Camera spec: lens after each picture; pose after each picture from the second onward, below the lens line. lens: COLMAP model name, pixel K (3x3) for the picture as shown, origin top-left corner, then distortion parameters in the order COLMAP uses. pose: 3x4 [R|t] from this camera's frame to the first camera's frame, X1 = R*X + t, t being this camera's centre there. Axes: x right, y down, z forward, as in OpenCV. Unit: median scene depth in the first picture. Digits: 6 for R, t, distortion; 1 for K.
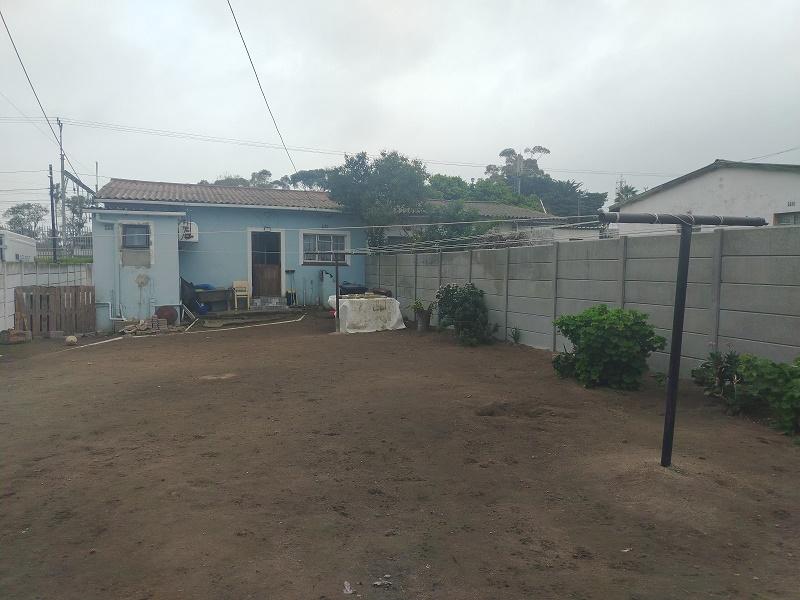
lens RADIAL K [[551.0, 0, 403.1], [0, 551.0, 299.0], [0, 0, 1]] dist [0.062637, -0.075719]
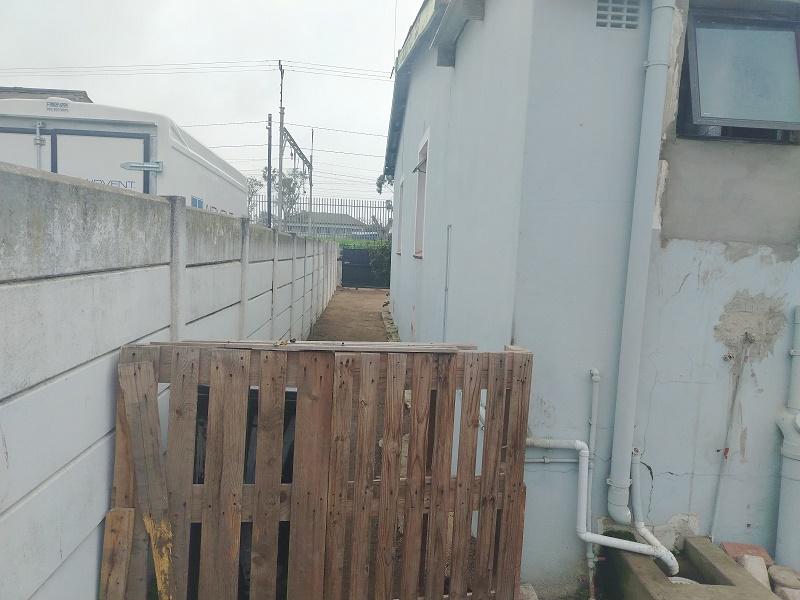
lens RADIAL K [[551.0, 0, 403.1], [0, 551.0, 299.0], [0, 0, 1]] dist [0.062637, -0.075719]
pose [[0.951036, 0.056570, -0.303860, -0.521855], [-0.049400, 0.998290, 0.031238, -0.042408], [0.305108, -0.014697, 0.952204, 0.801773]]
